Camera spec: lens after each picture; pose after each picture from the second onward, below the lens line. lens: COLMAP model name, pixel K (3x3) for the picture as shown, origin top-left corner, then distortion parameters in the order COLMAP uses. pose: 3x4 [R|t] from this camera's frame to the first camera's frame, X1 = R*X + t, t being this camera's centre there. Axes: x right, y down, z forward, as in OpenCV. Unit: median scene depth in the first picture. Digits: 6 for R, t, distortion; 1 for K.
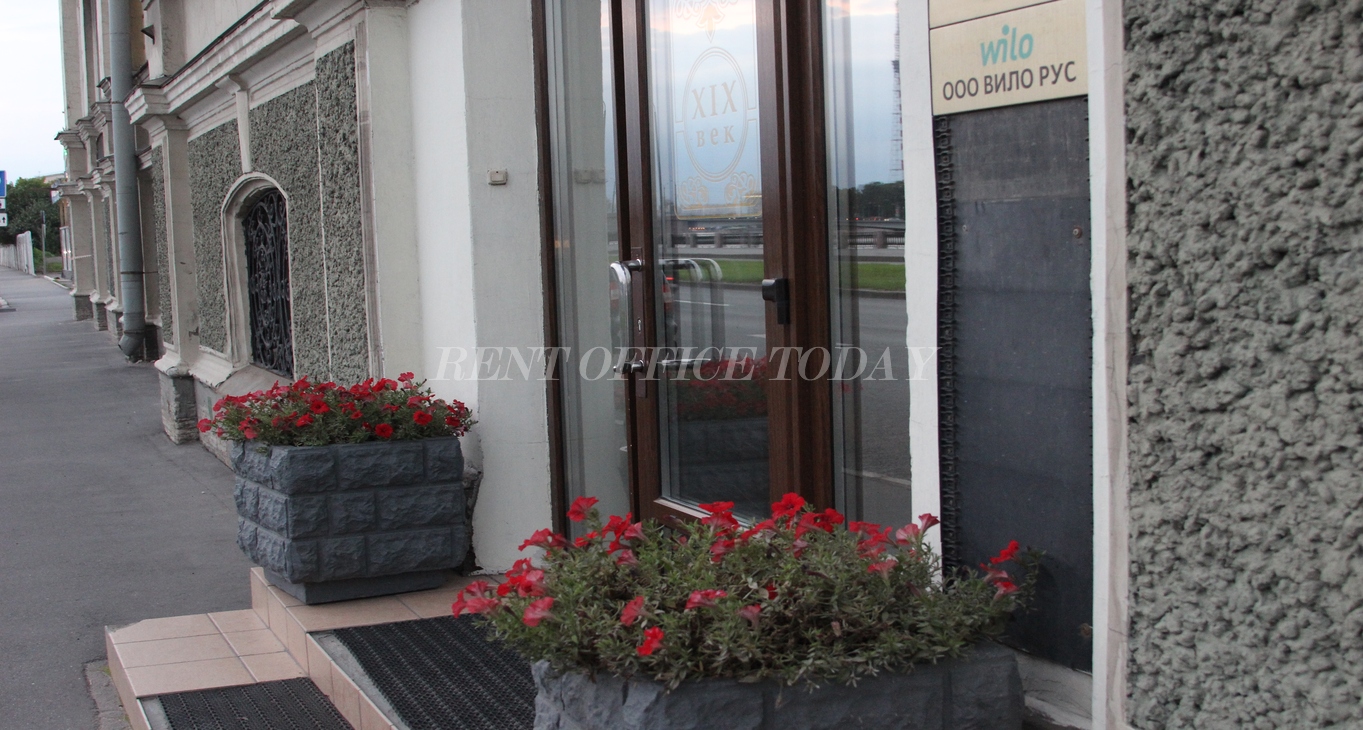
lens RADIAL K [[1518.1, 0, 681.5], [0, 1518.1, 365.0], [0, 0, 1]] dist [-0.063241, -0.000593]
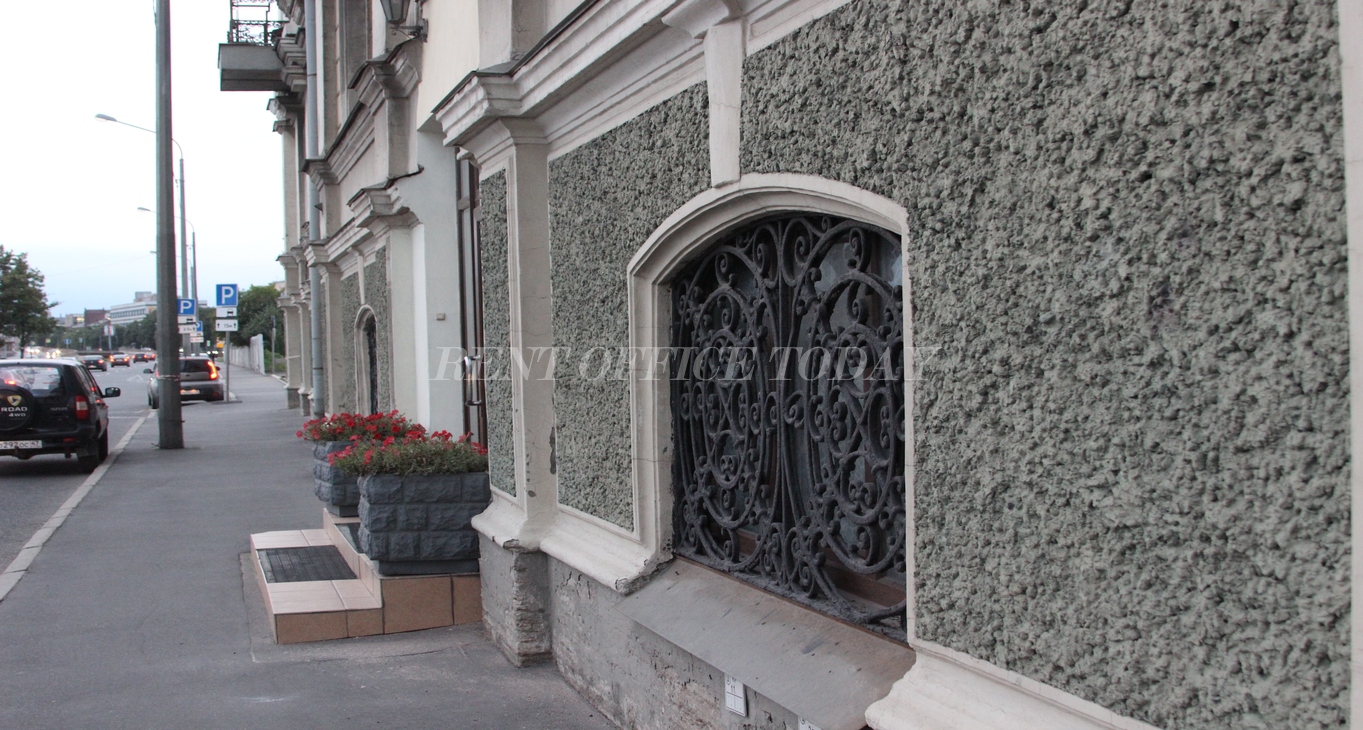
lens RADIAL K [[1537.7, 0, 681.5], [0, 1537.7, 365.0], [0, 0, 1]] dist [0.011492, 0.005690]
pose [[0.989362, 0.009510, -0.145163, 0.245086], [-0.019764, 0.997396, -0.069360, 0.039319], [0.144125, 0.071491, 0.986974, -0.491765]]
